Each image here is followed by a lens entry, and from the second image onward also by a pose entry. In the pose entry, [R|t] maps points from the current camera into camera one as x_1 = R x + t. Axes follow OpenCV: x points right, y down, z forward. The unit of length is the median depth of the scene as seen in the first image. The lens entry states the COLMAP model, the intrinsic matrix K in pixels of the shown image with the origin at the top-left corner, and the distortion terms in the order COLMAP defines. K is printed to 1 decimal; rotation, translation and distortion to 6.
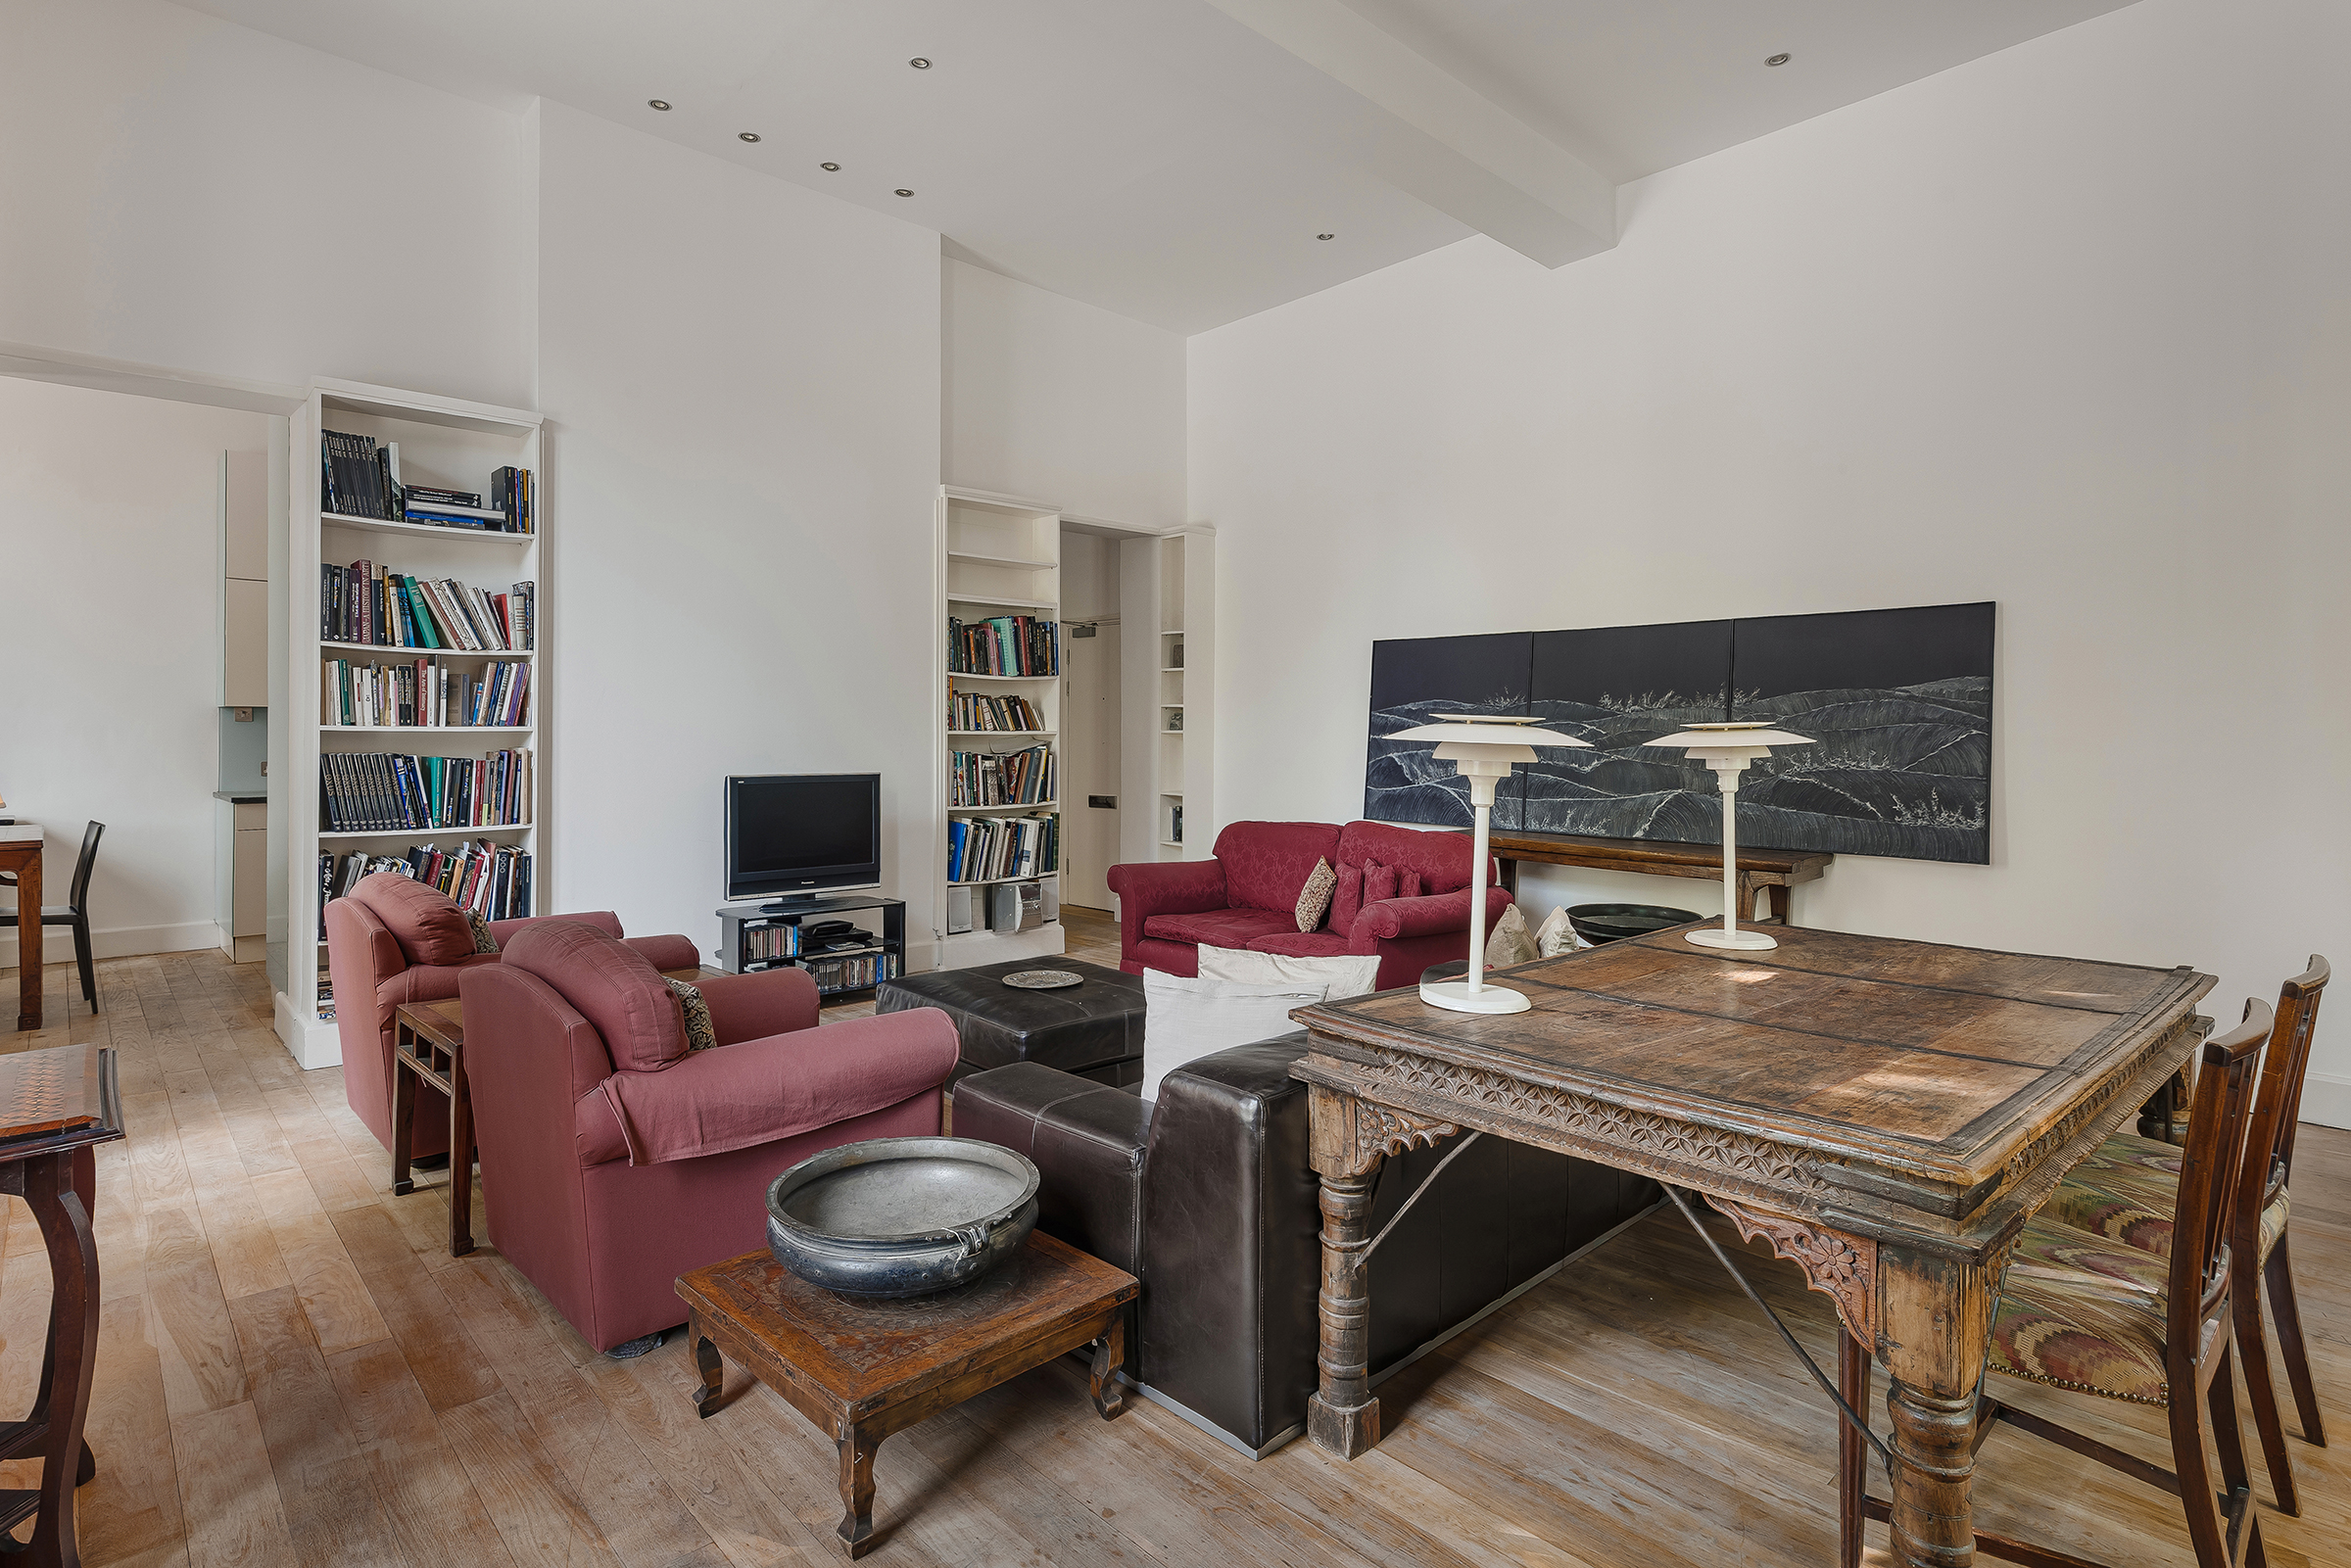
lens RADIAL K [[1224.8, 0, 1180.1], [0, 1224.8, 768.5], [0, 0, 1]] dist [-0.006623, -0.000308]
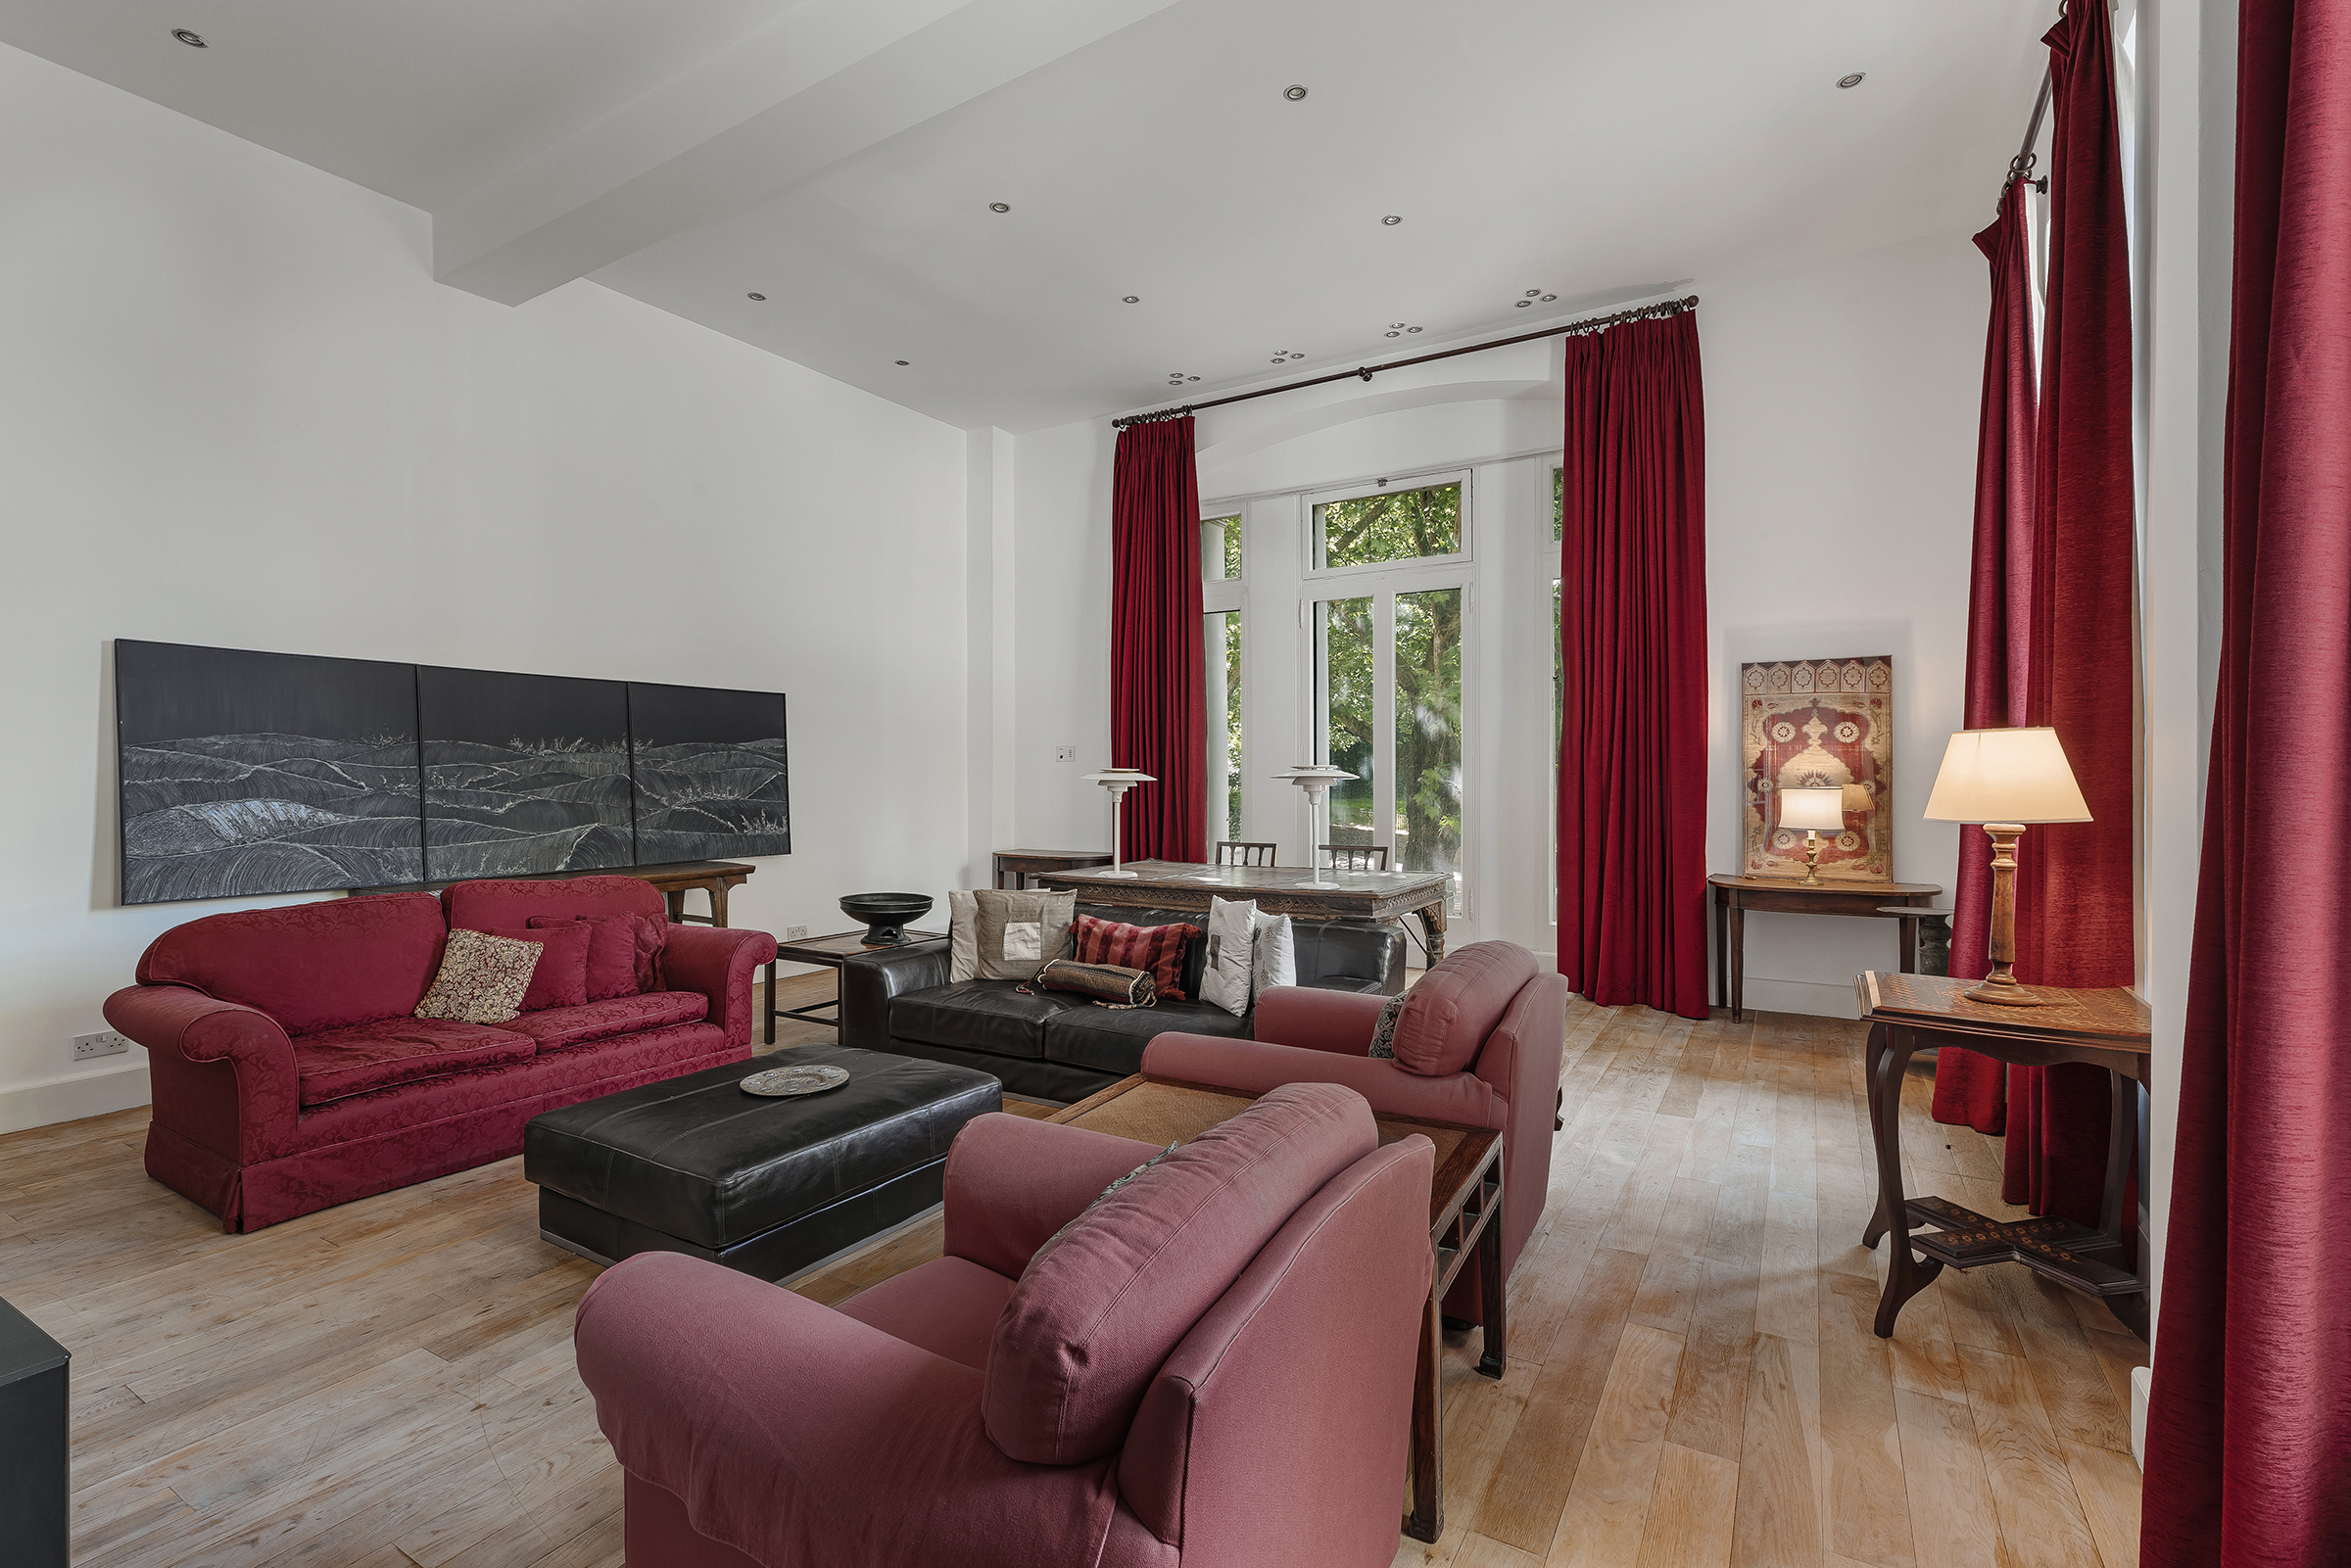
lens RADIAL K [[1047.6, 0, 1167.4], [0, 1047.6, 775.9], [0, 0, 1]] dist [0.005028, -0.000597]
pose [[-0.274724, -0.005794, 0.961506, -0.679063], [0.029196, 0.999470, 0.014365, -0.025677], [-0.961080, 0.032018, -0.274409, 0.732521]]
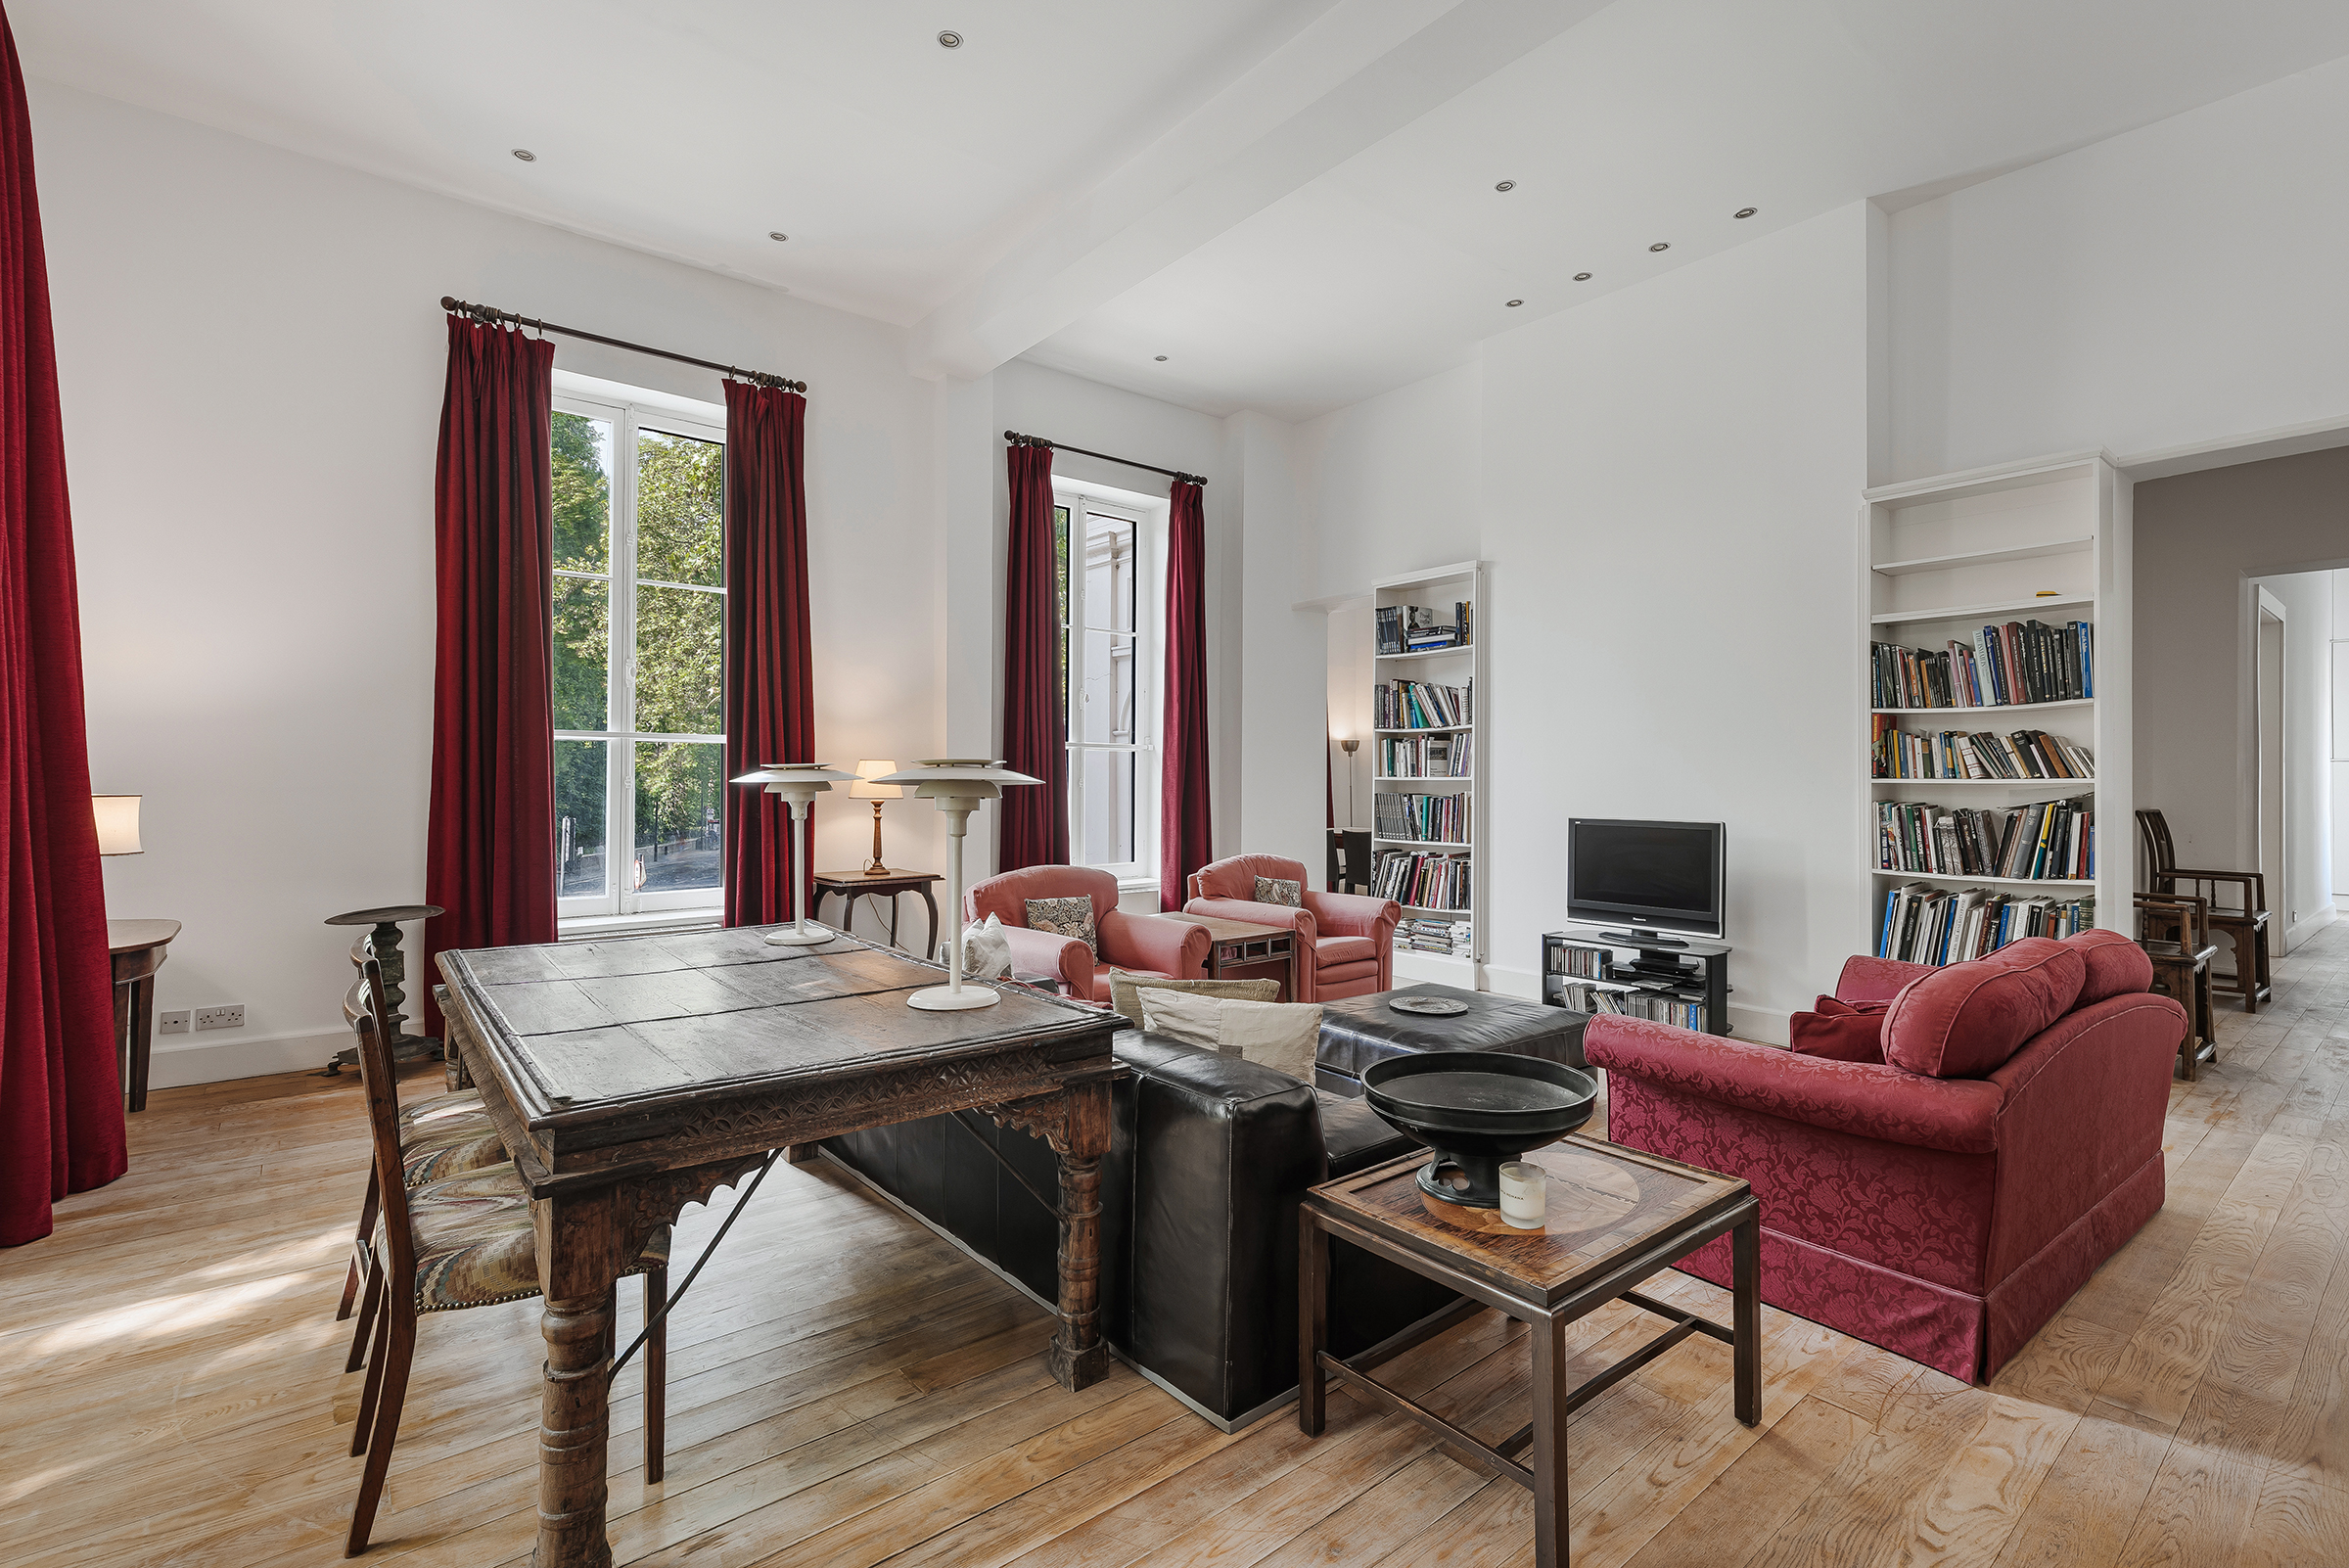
lens RADIAL K [[1046.8, 0, 1156.3], [0, 1046.8, 787.7], [0, 0, 1]] dist [0.005028, -0.000597]
pose [[-0.088955, 0.002957, -0.996031, 0.769264], [-0.031942, 0.999473, 0.005820, -0.017062], [0.995523, 0.032333, -0.088814, 0.765382]]
